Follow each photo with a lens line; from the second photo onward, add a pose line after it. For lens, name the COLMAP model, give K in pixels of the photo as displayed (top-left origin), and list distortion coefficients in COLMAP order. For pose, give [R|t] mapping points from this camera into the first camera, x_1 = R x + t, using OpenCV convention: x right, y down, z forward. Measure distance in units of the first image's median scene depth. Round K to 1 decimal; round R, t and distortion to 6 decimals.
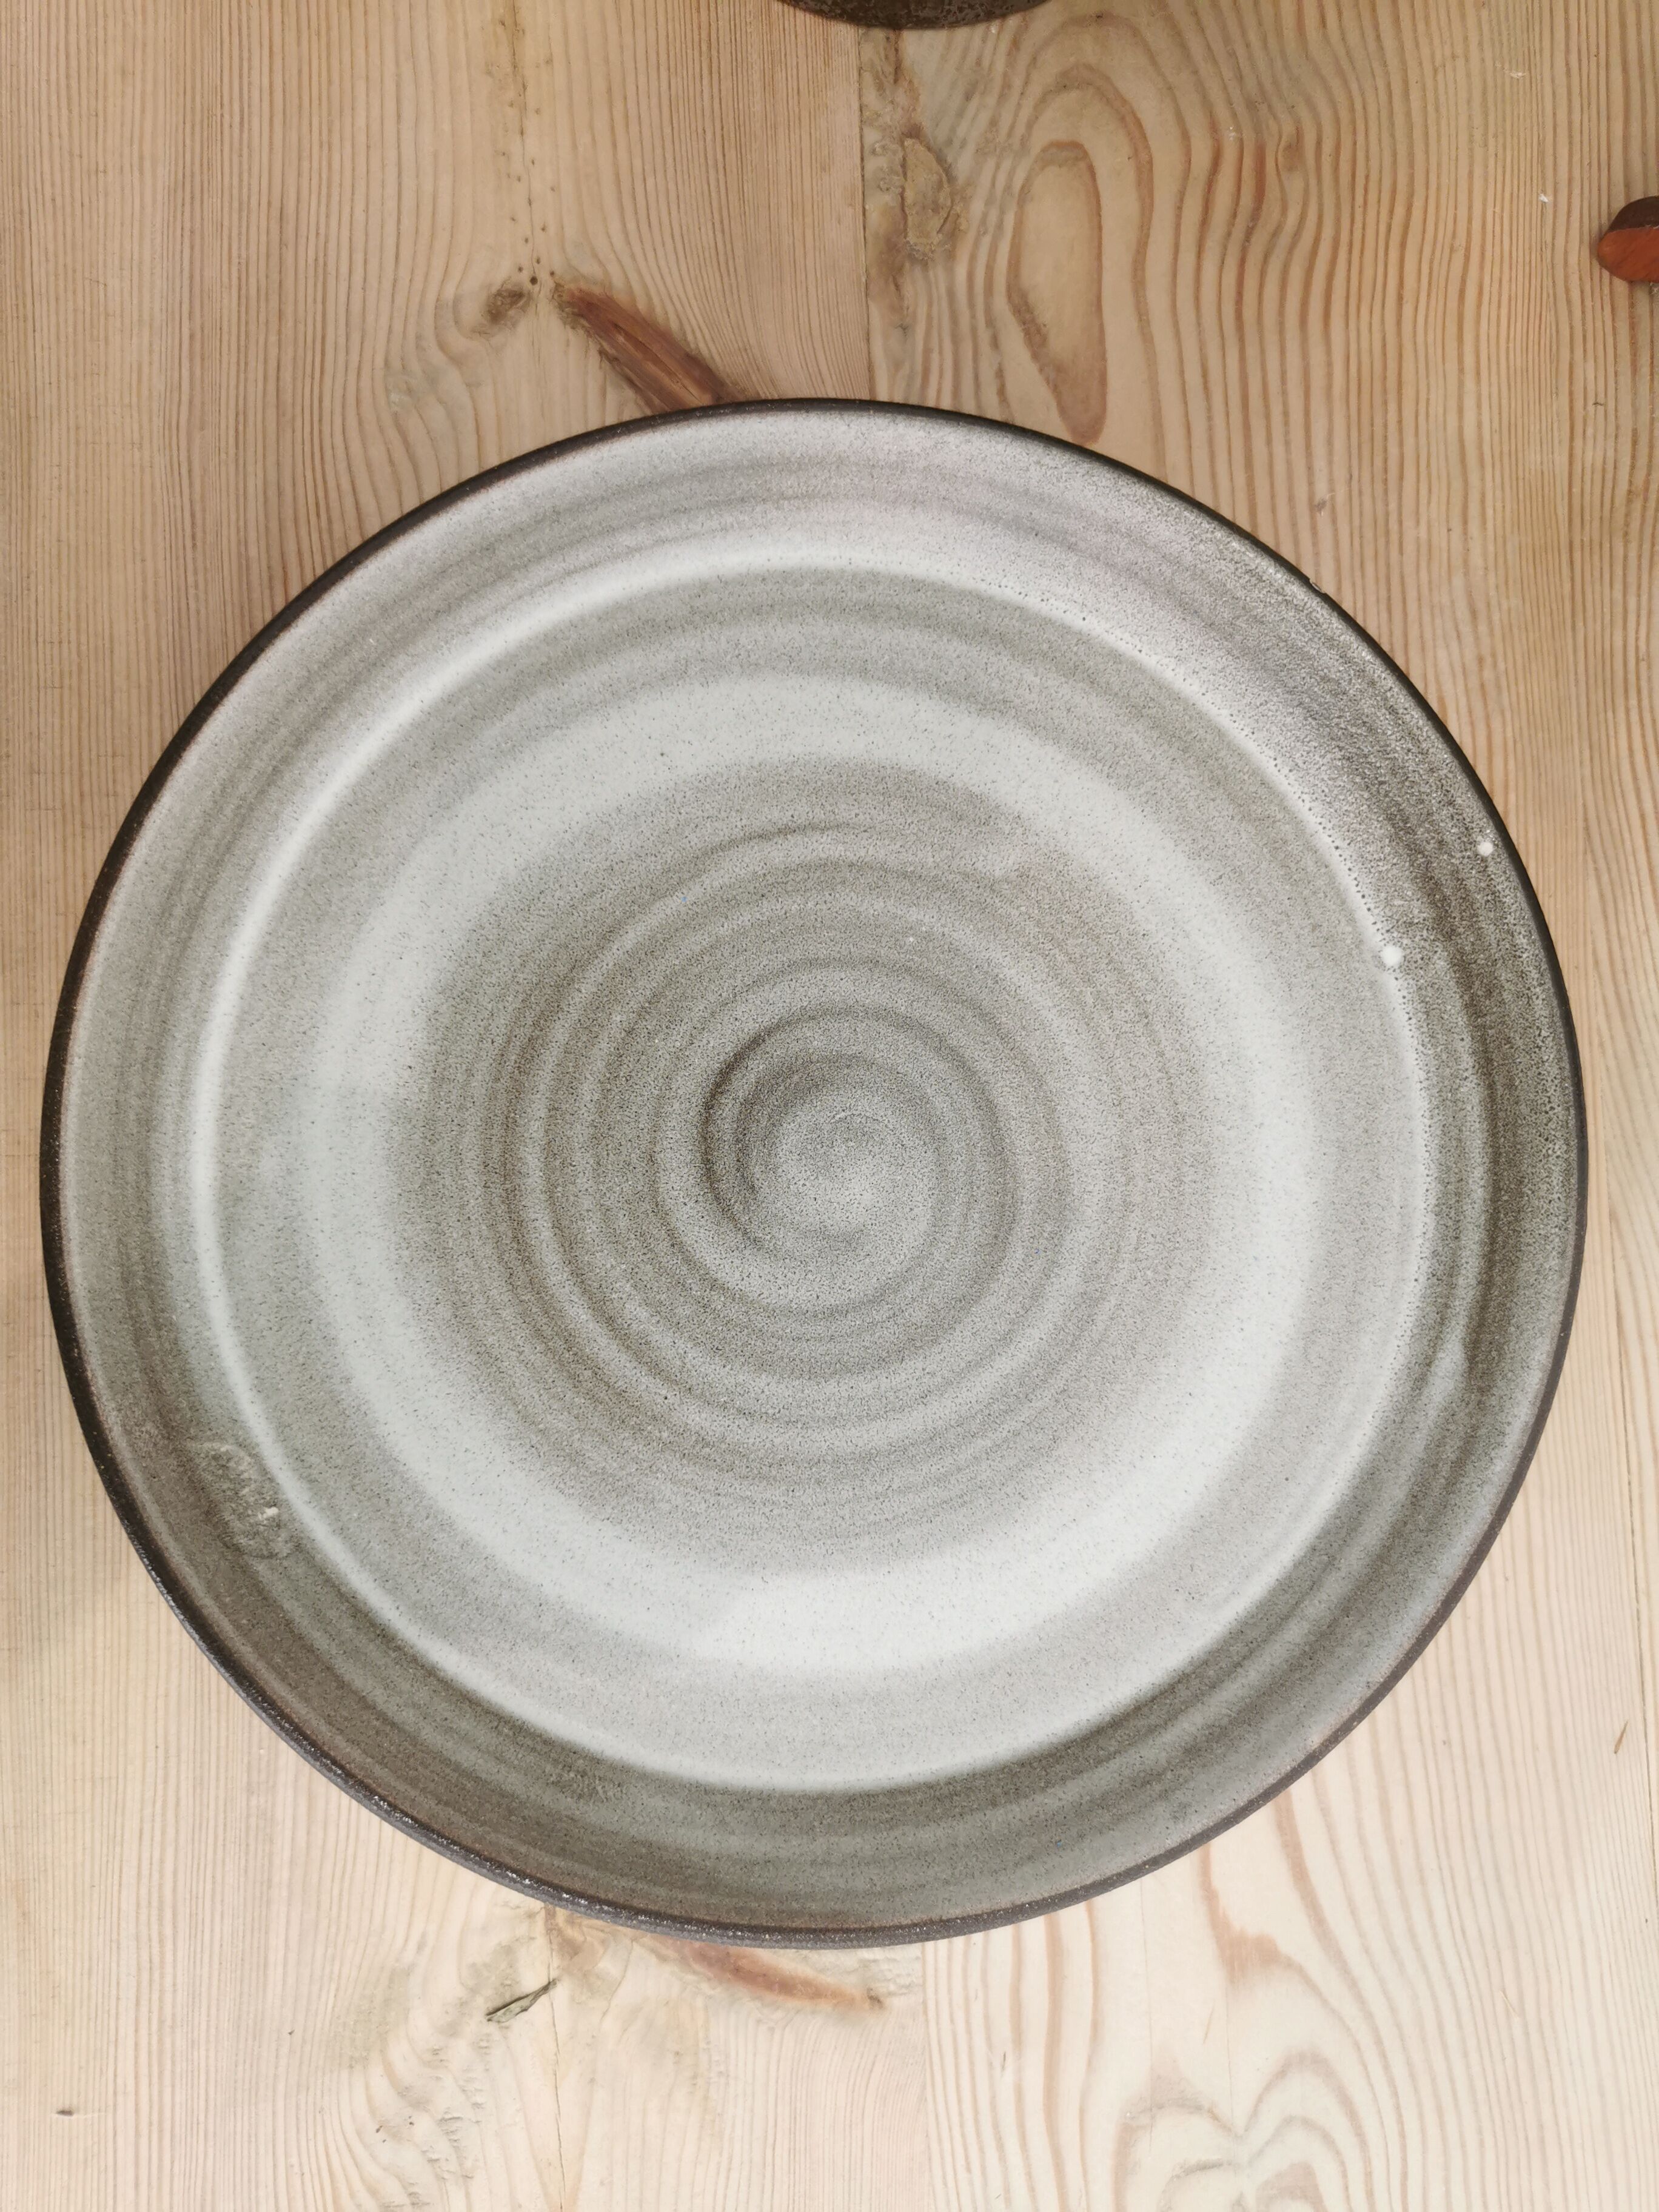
lens RADIAL K [[1748.2, 0, 842.8], [0, 1748.2, 1096.4], [0, 0, 1]] dist [0.023023, -0.038686]
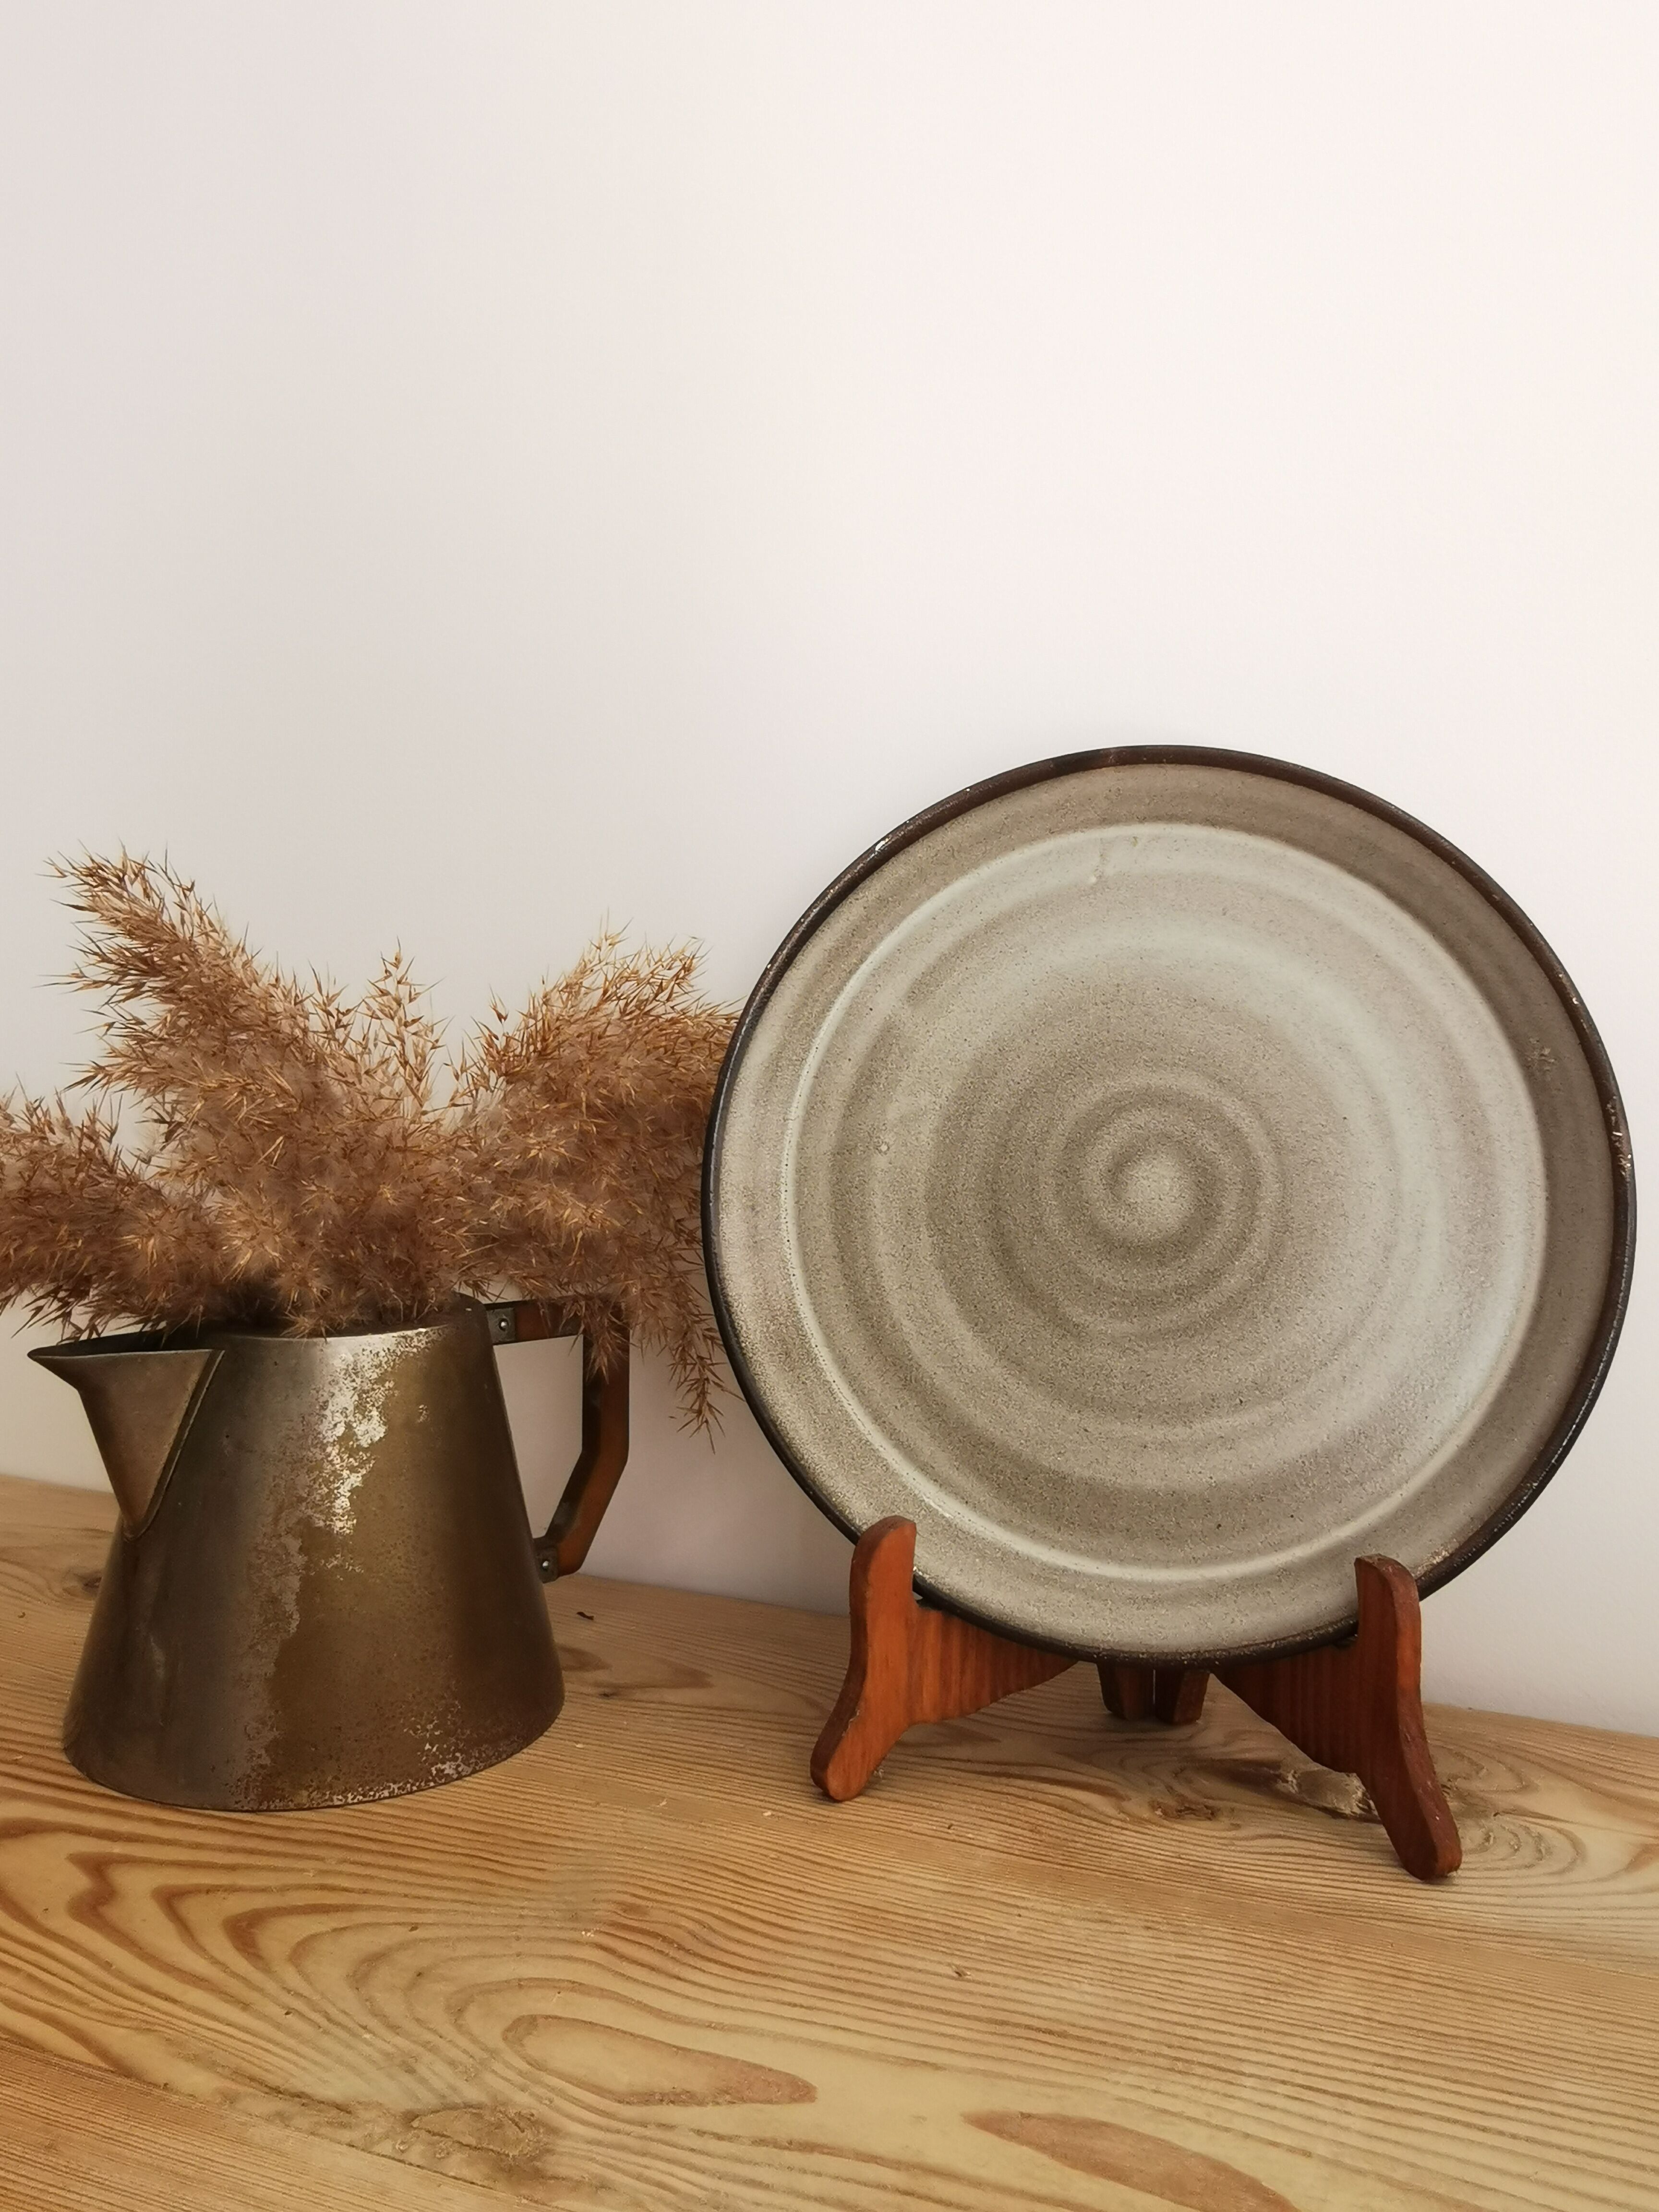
lens RADIAL K [[1799.2, 0, 824.0], [0, 1799.2, 923.0], [0, 0, 1]] dist [-0.071642, 0.075514]
pose [[0.393138, -0.031946, 0.918924, -0.813752], [0.919413, 0.025650, -0.392456, -0.035339], [-0.011033, 0.999160, 0.039455, 0.447827]]
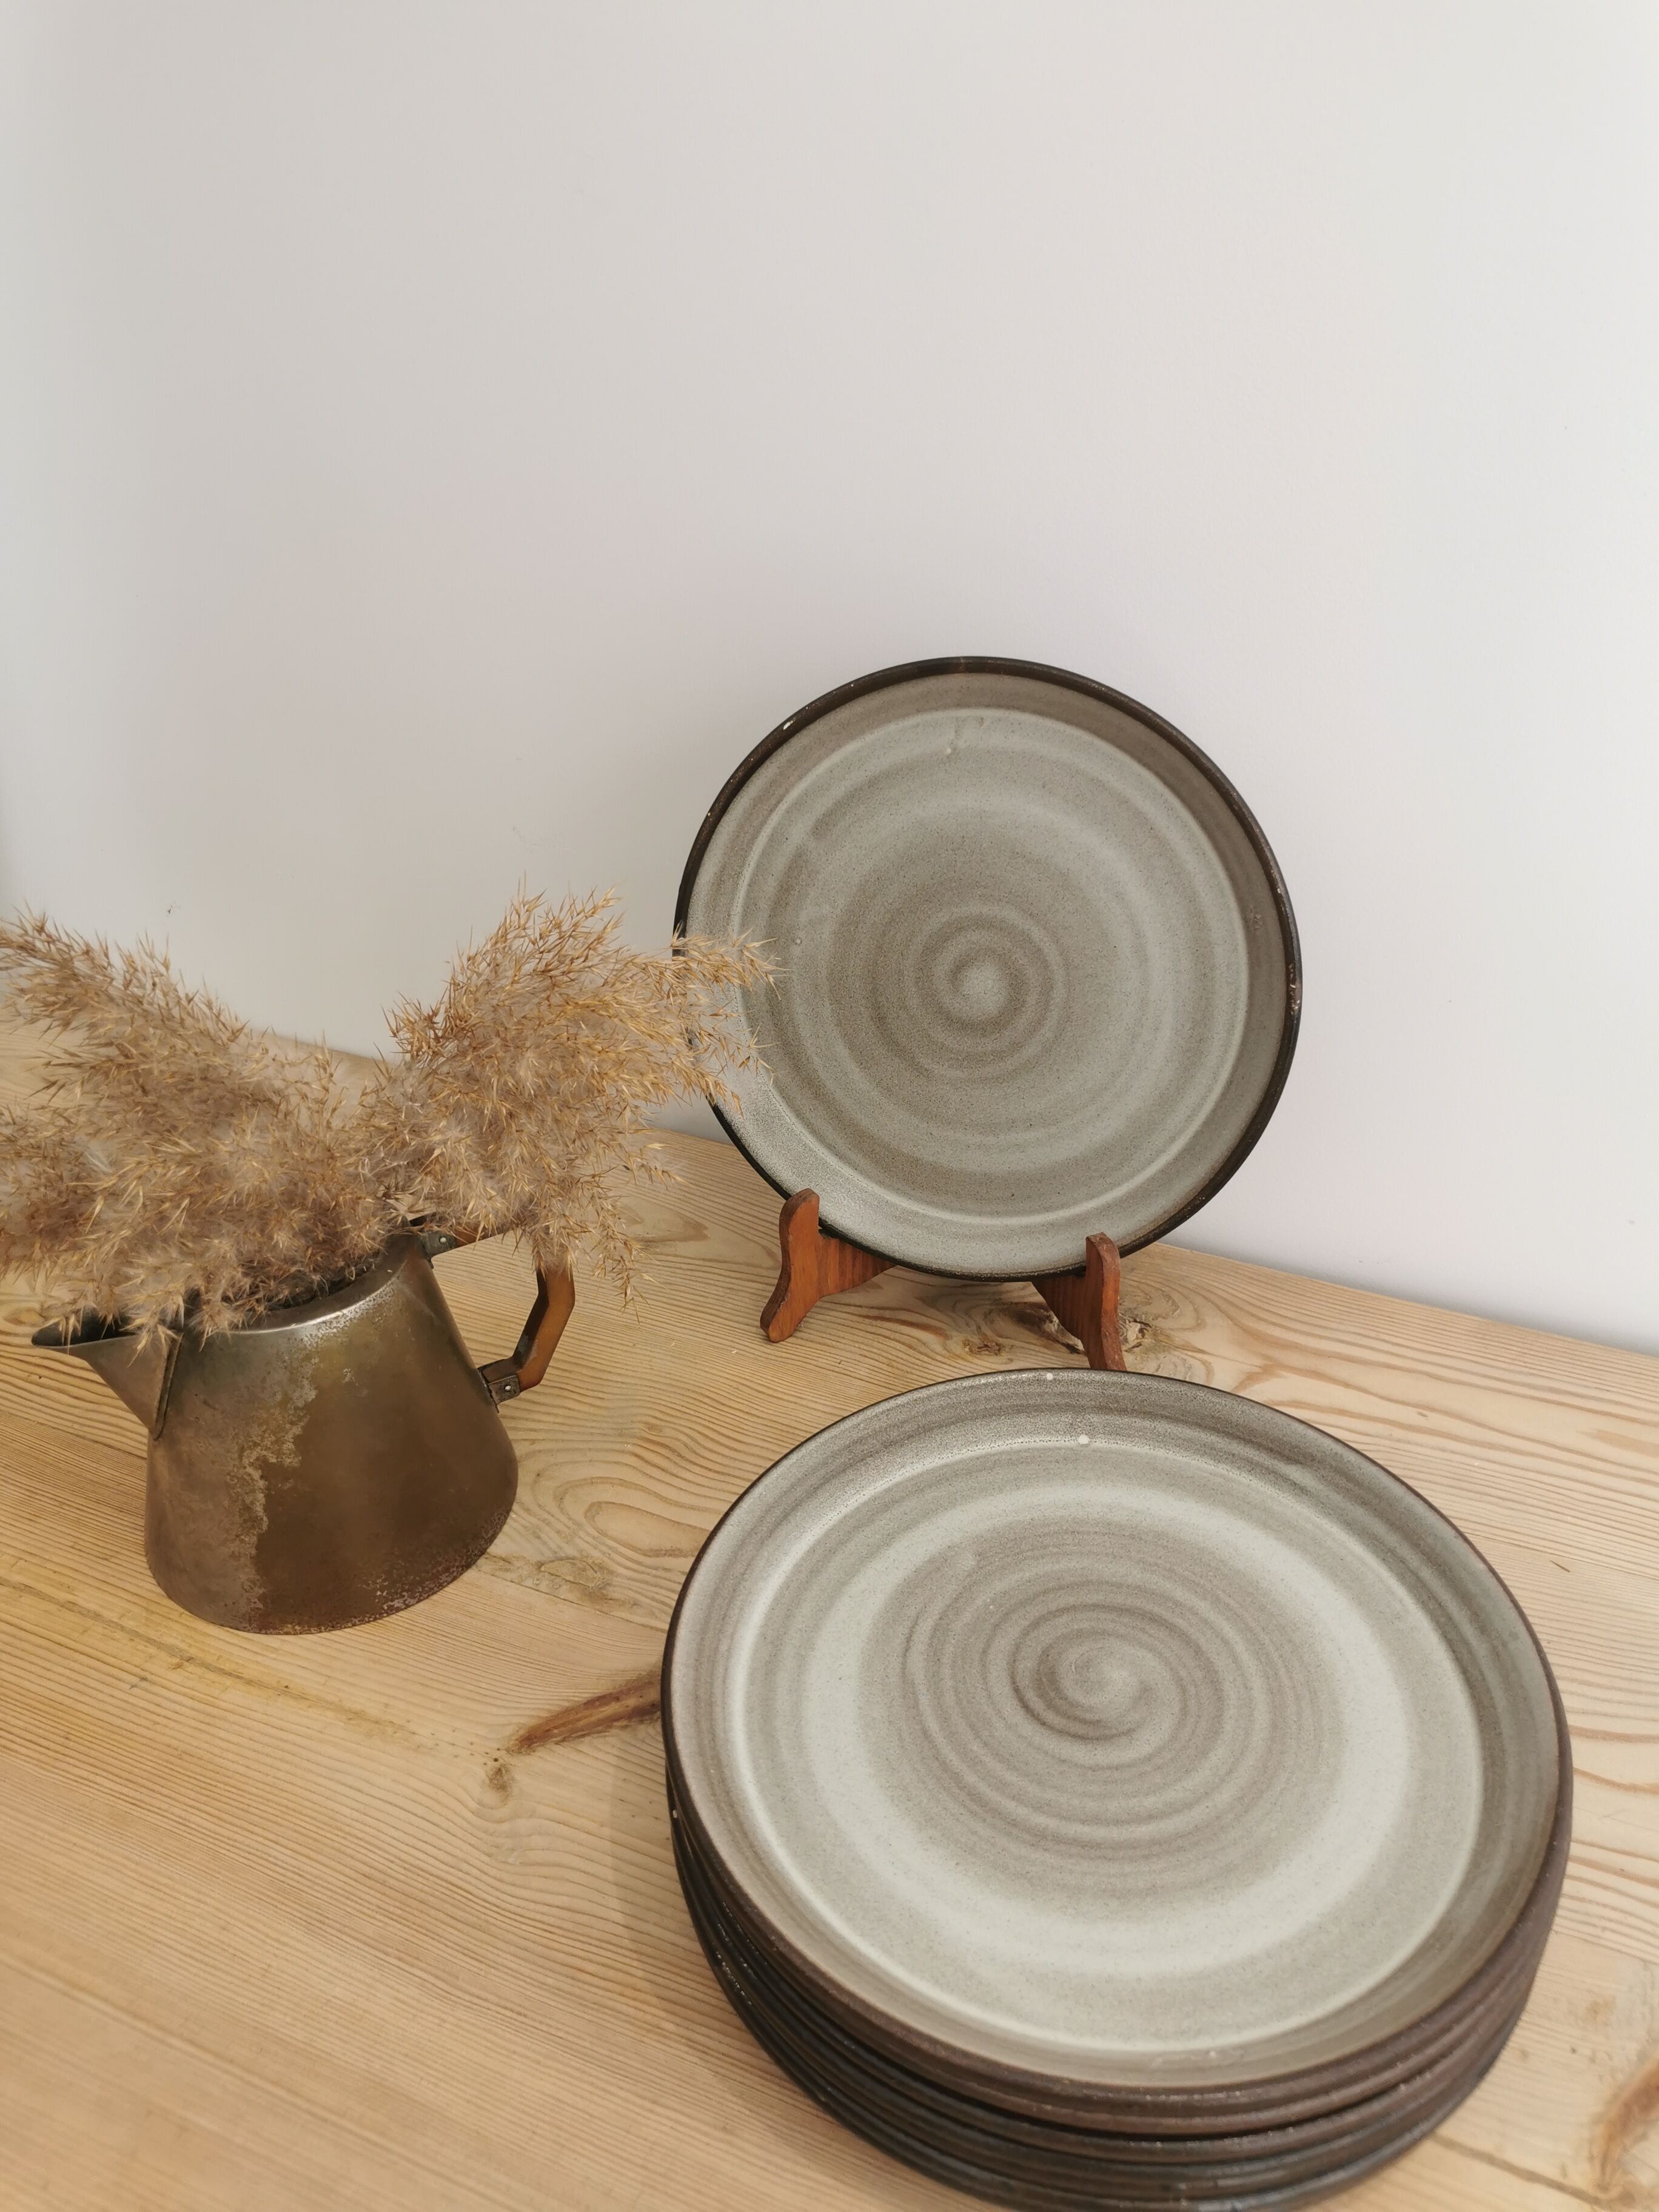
lens RADIAL K [[1734.8, 0, 814.8], [0, 1734.8, 1112.4], [0, 0, 1]] dist [0.001714, 0.034205]
pose [[0.427224, -0.541992, 0.723688, -1.033902], [0.903622, 0.228706, -0.362161, 0.270239], [0.030776, 0.808665, 0.587464, -0.454153]]
